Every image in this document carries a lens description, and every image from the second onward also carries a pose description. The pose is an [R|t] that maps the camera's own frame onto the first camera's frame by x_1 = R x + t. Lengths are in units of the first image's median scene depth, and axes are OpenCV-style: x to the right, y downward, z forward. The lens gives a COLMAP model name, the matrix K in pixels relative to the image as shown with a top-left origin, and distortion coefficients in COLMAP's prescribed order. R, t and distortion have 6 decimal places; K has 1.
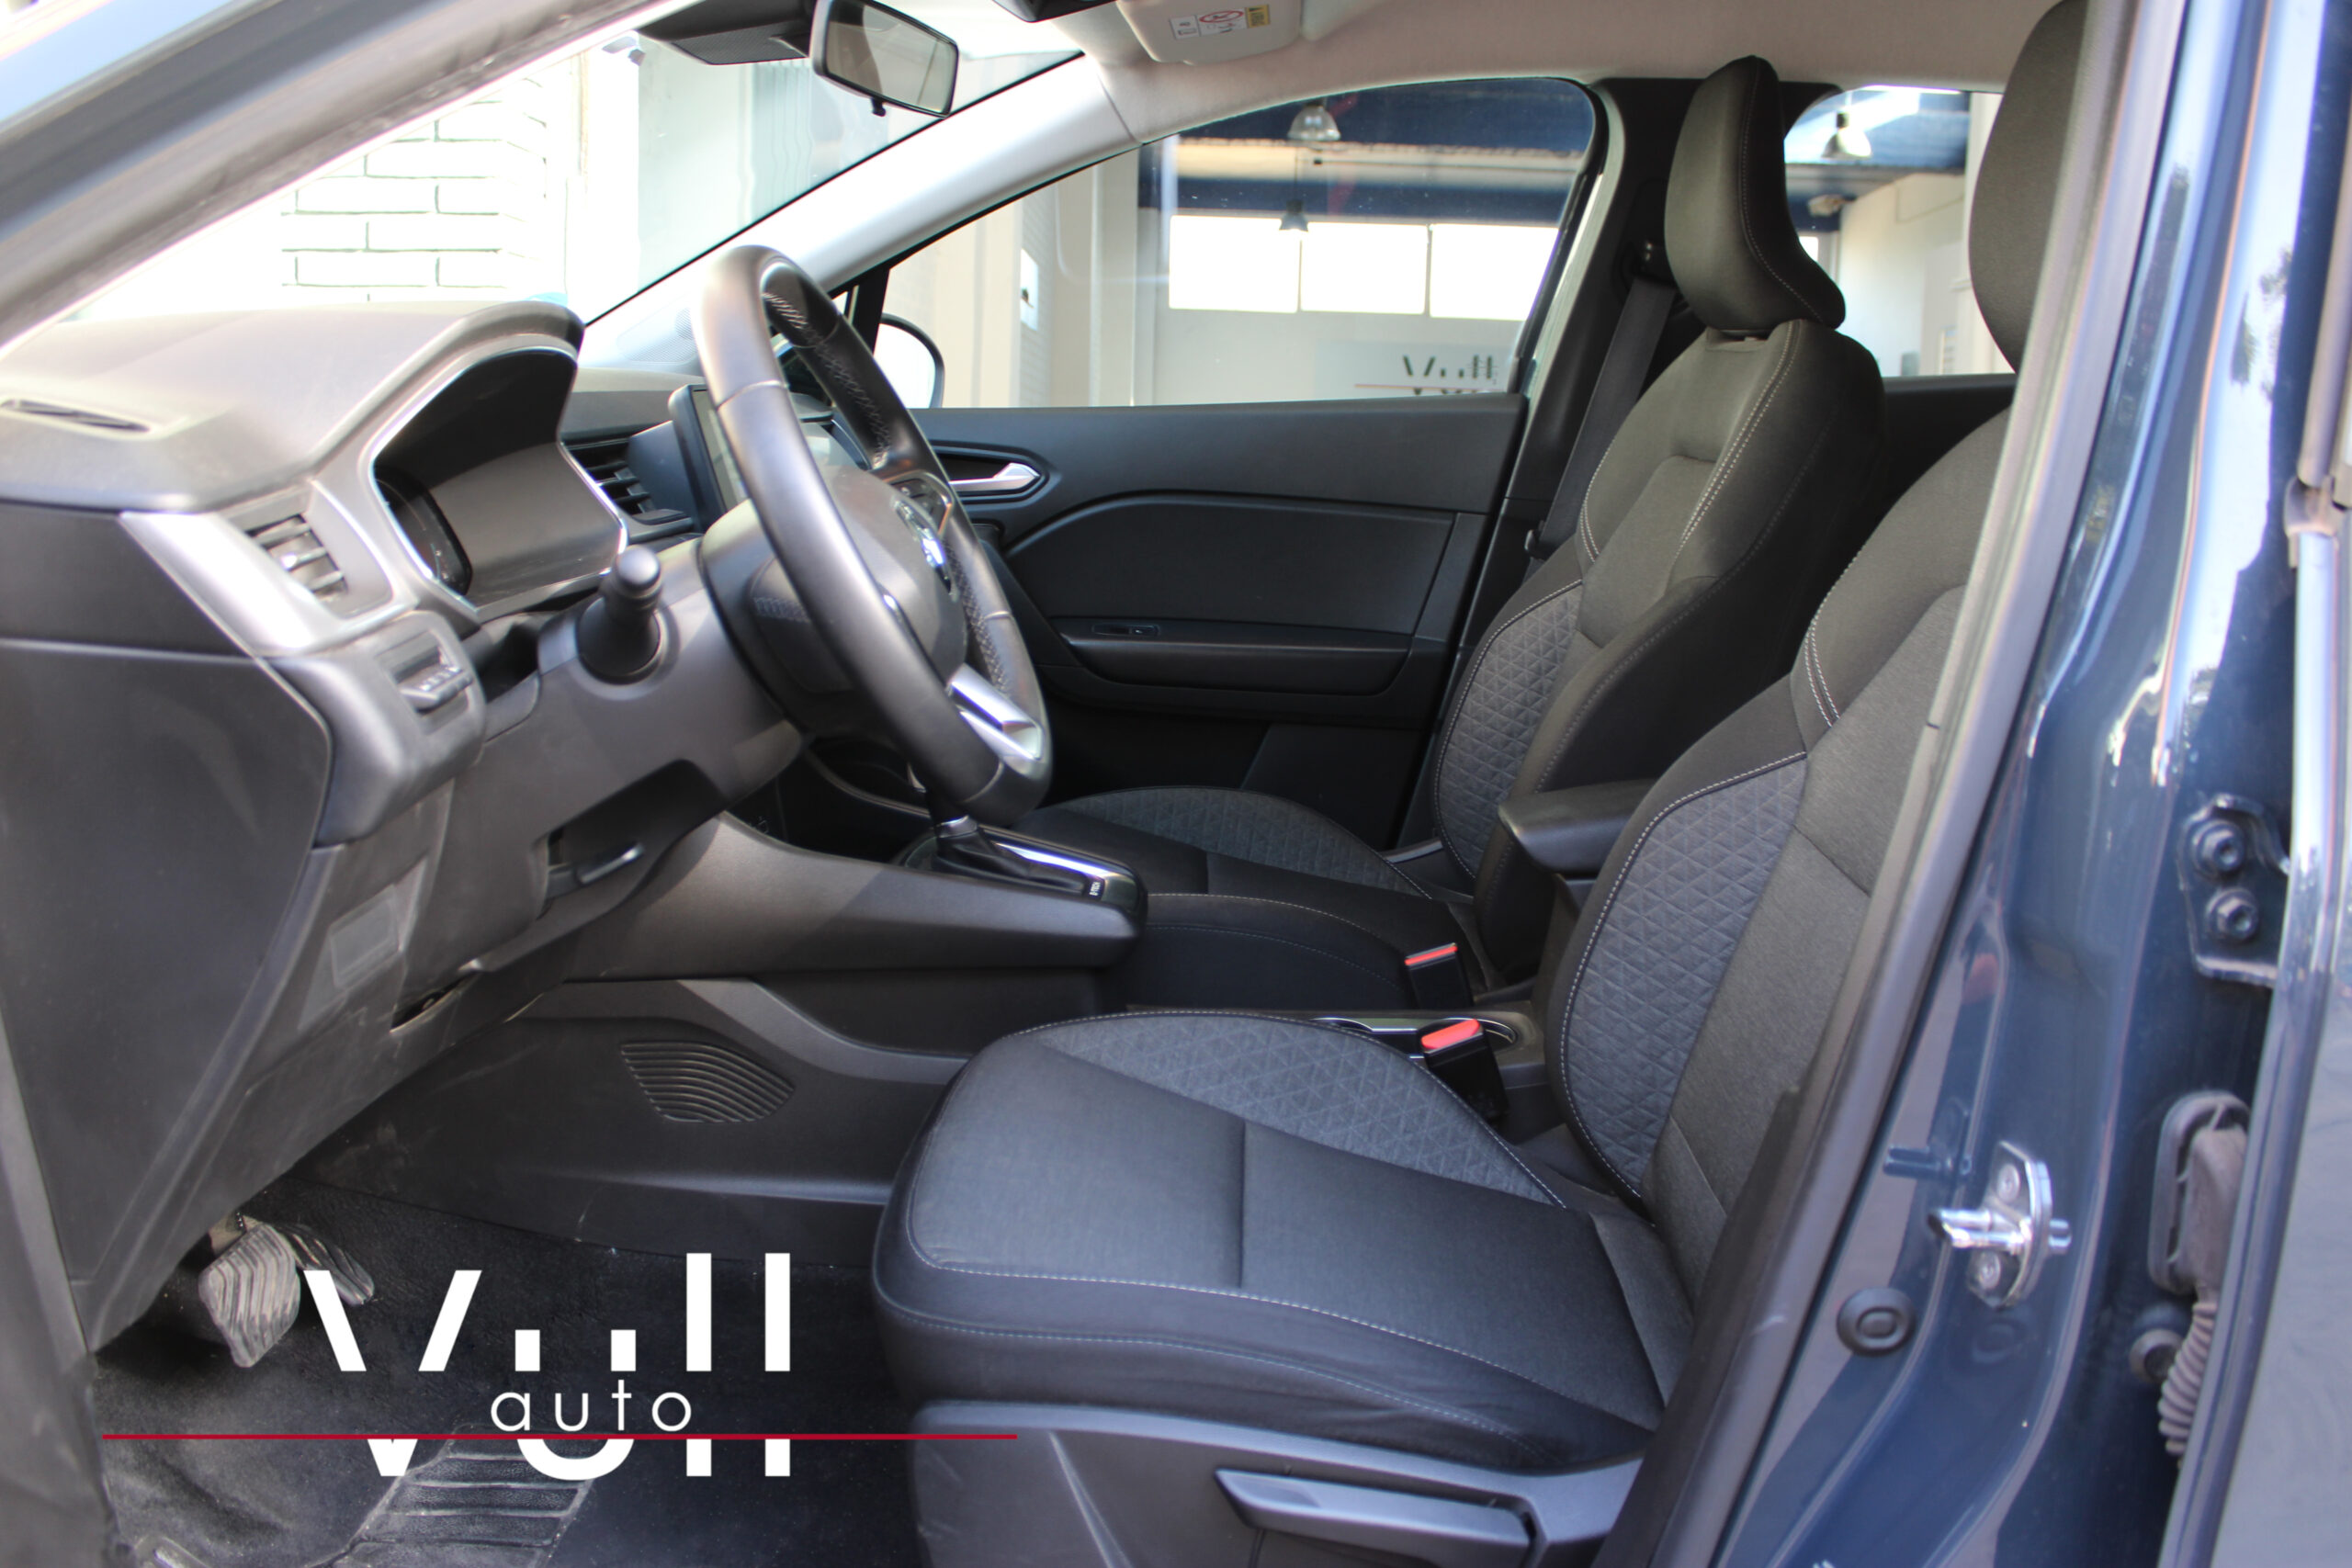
lens RADIAL K [[1950.3, 0, 1187.9], [0, 1950.3, 732.5], [0, 0, 1]] dist [-0.168308, 0.120521]
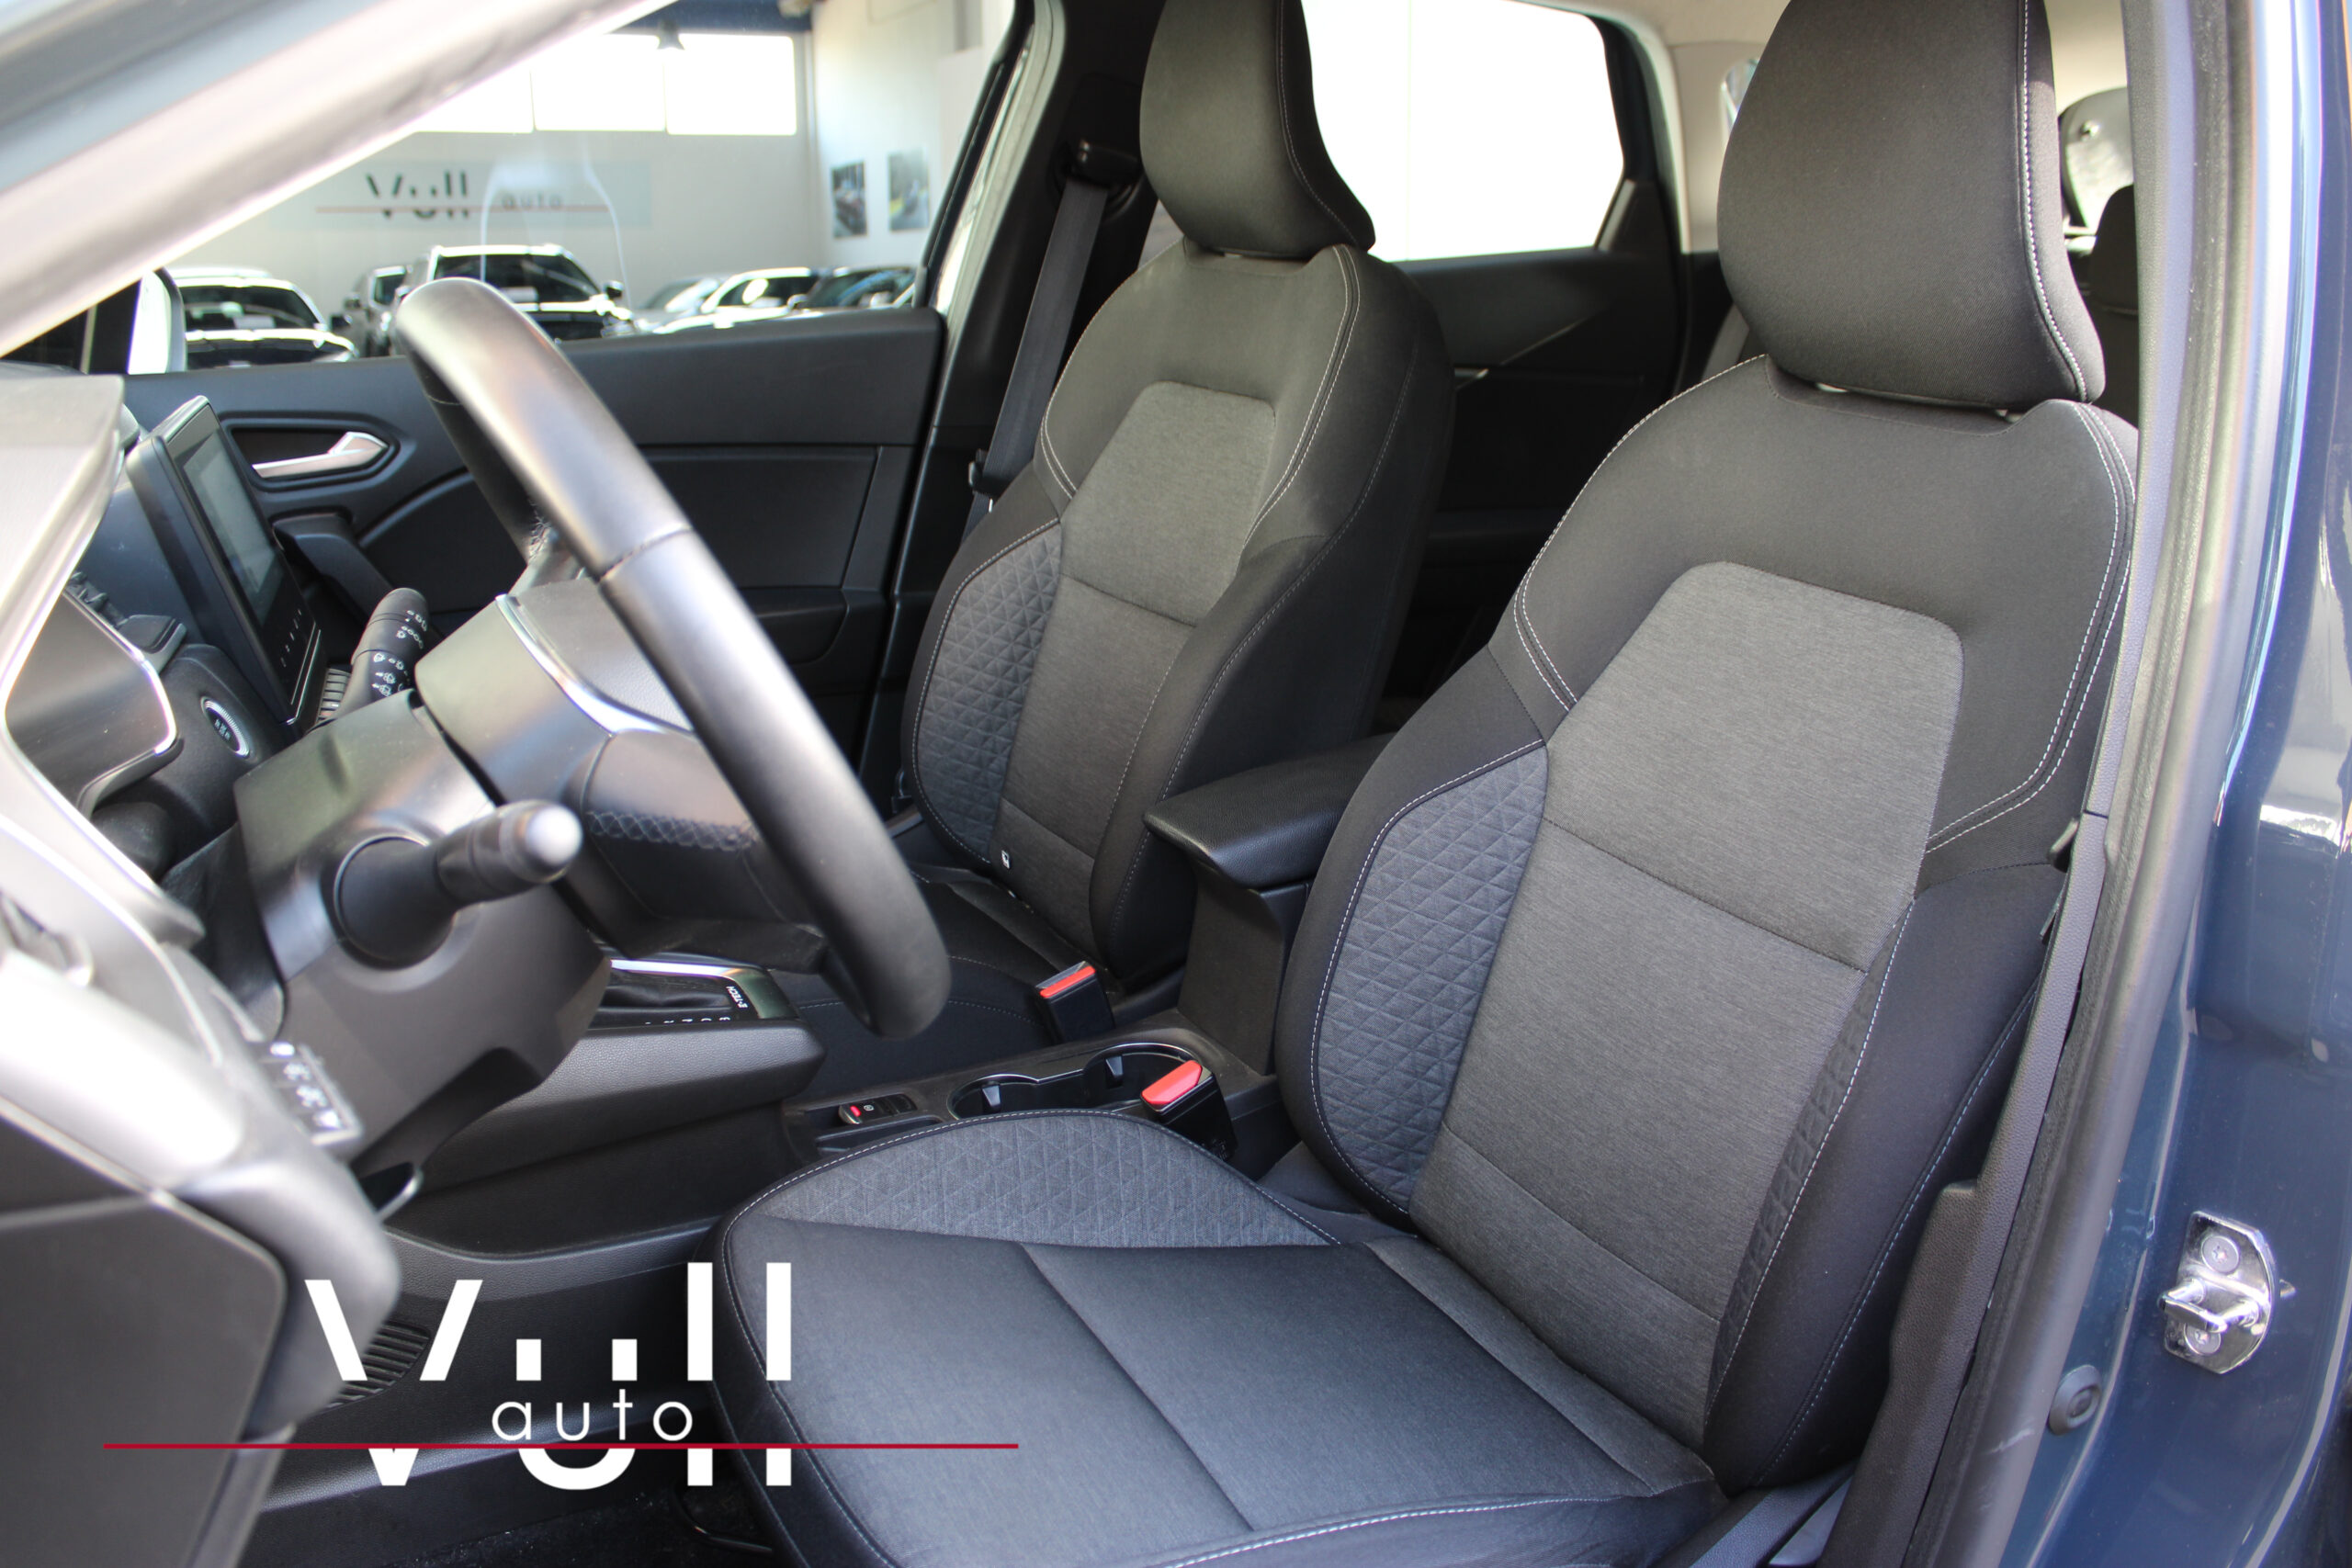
lens RADIAL K [[1950.3, 0, 1187.9], [0, 1950.3, 732.5], [0, 0, 1]] dist [-0.168308, 0.120521]
pose [[0.868866, -0.146533, 0.472863, -0.276842], [0.098303, 0.987237, 0.125301, -0.125545], [-0.485189, -0.062385, 0.872181, 0.224853]]
